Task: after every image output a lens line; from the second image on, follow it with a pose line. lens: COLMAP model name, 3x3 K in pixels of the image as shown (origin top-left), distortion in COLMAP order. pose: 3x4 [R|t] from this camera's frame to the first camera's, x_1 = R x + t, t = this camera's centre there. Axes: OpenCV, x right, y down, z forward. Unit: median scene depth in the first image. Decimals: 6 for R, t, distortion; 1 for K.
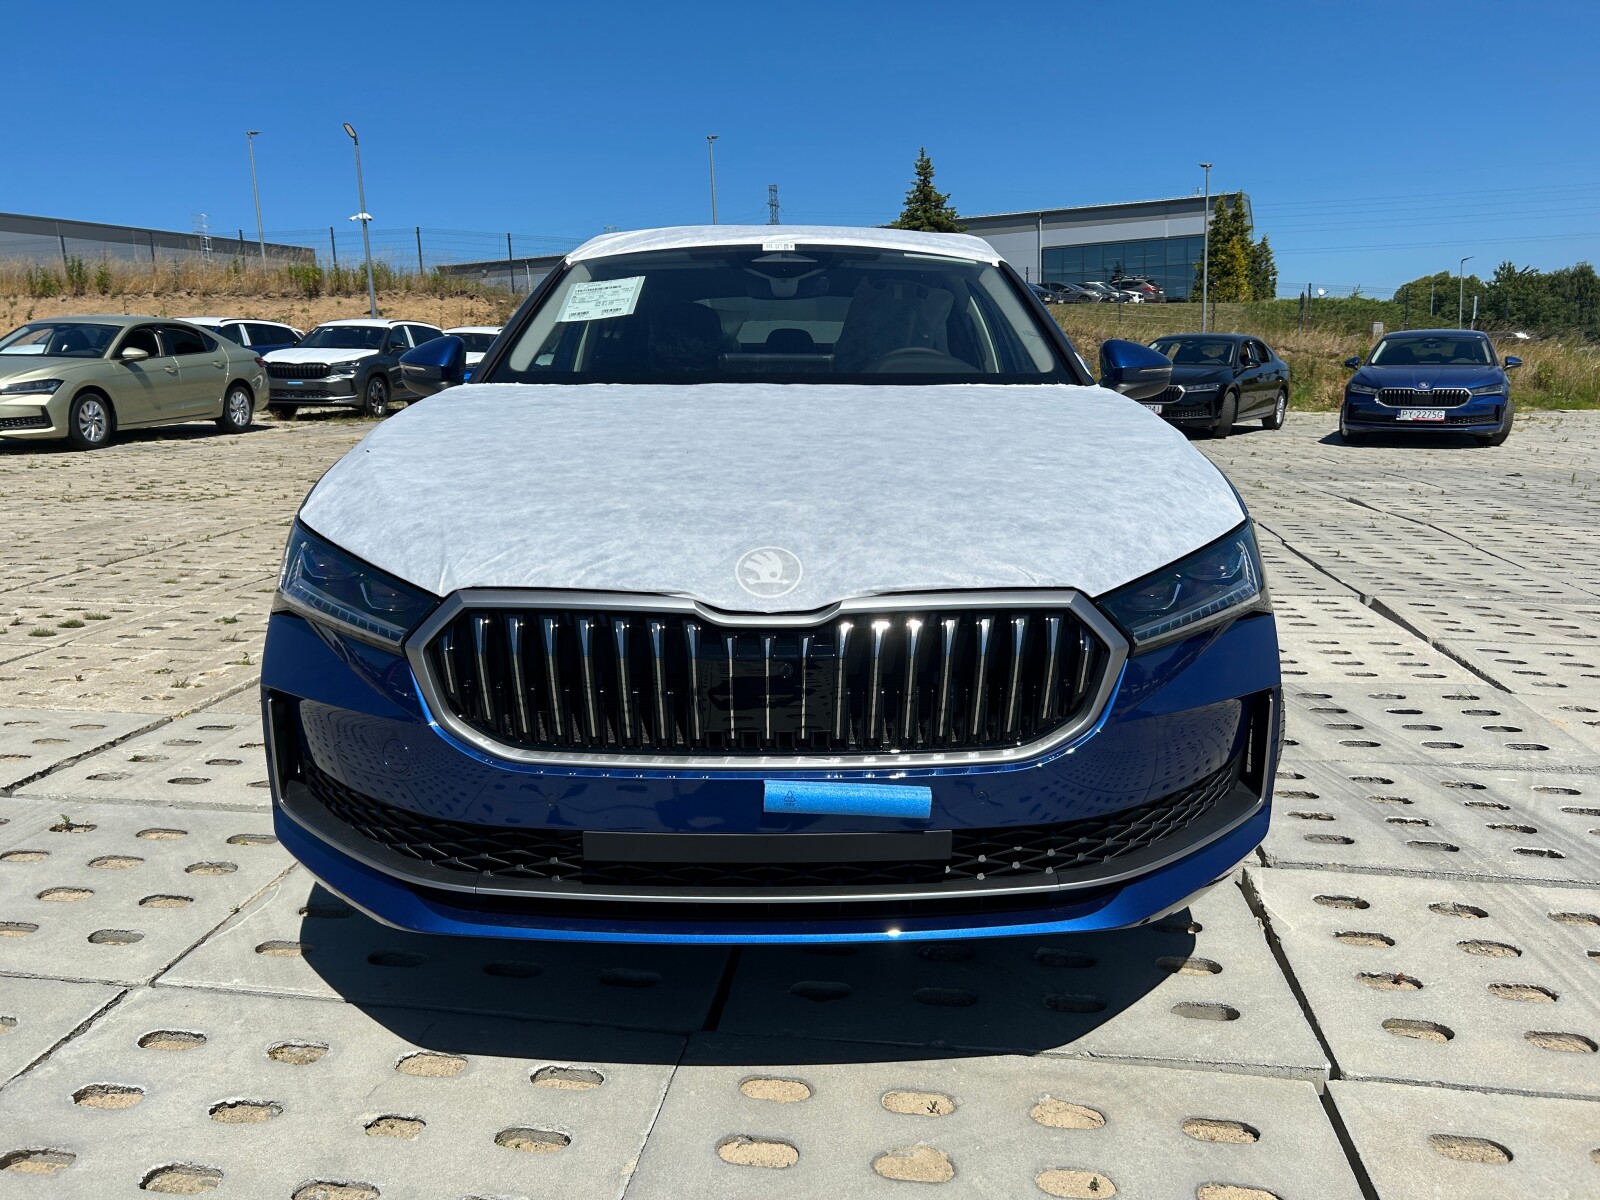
lens RADIAL K [[1206.2, 0, 803.8], [0, 1206.2, 602.2], [0, 0, 1]] dist [0.037983, -0.039010]
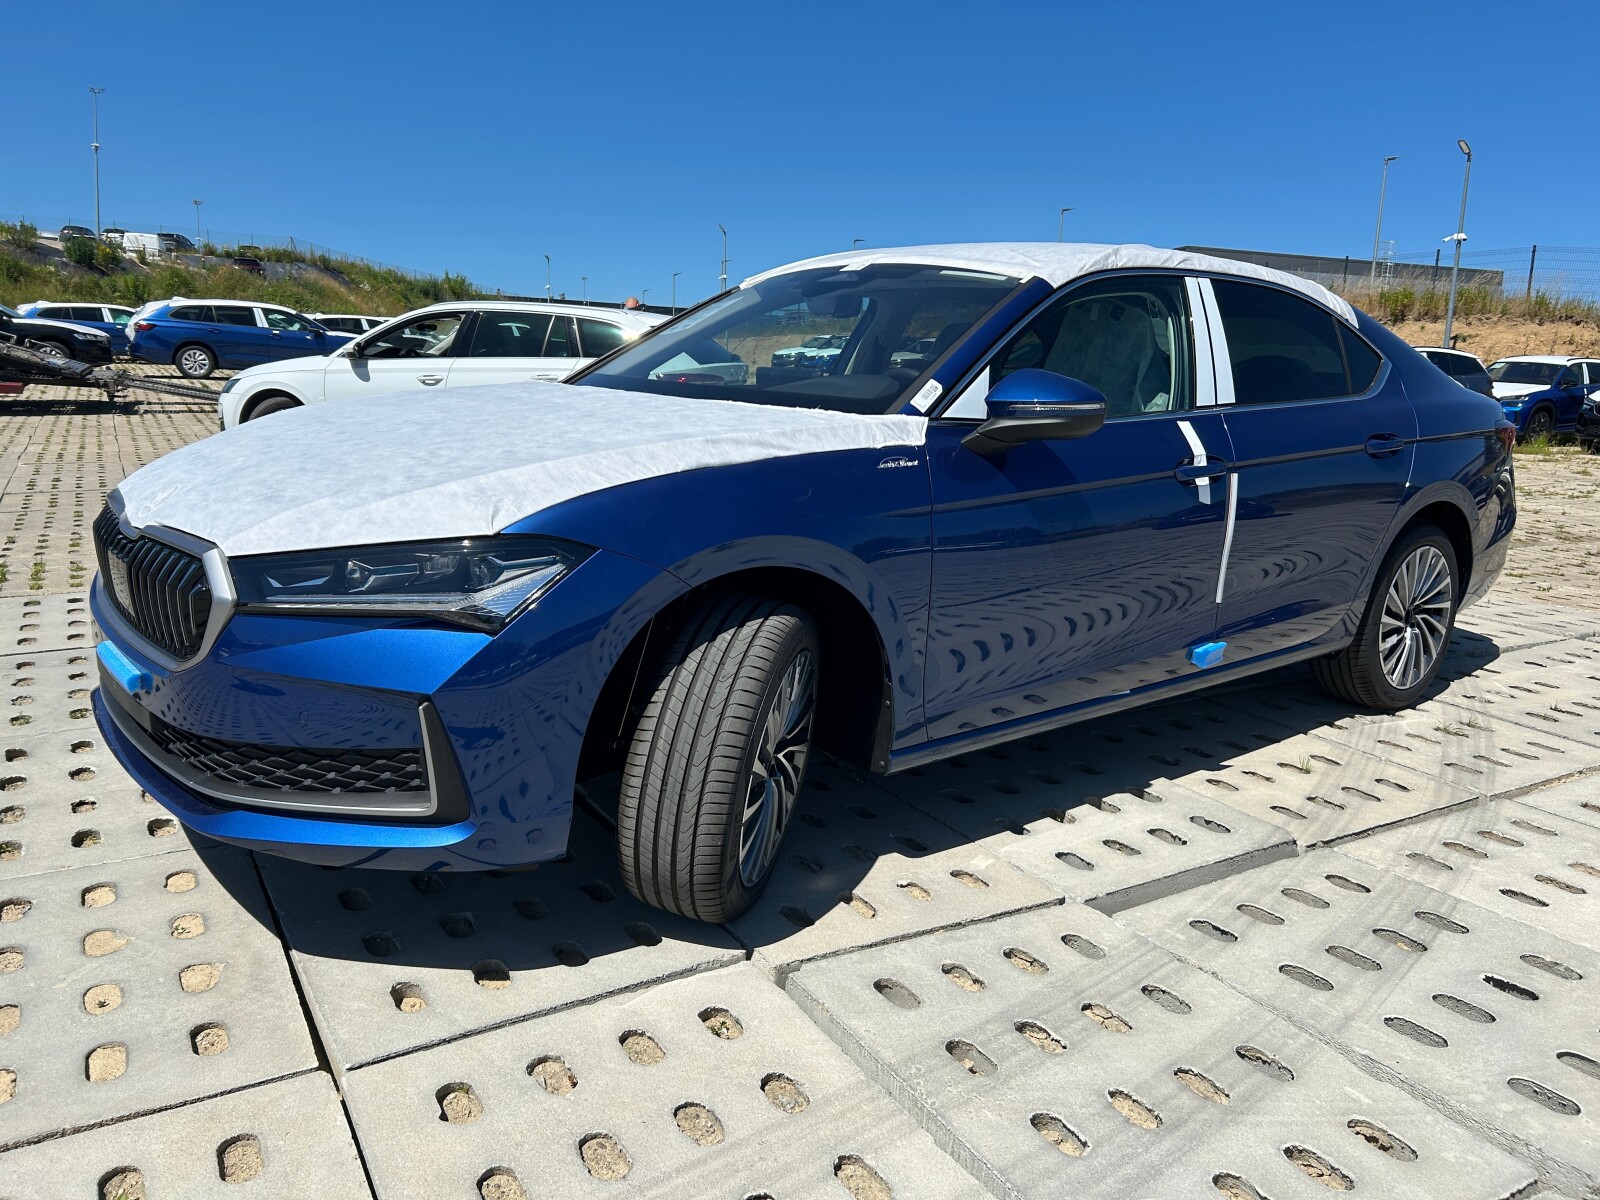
lens RADIAL K [[1206.2, 0, 800.2], [0, 1206.2, 590.3], [0, 0, 1]] dist [0.037983, -0.039010]
pose [[0.594811, 0.183706, -0.782593, 0.113030], [-0.206381, 0.975804, 0.072200, -0.012712], [0.776921, 0.118567, 0.618333, 0.050800]]
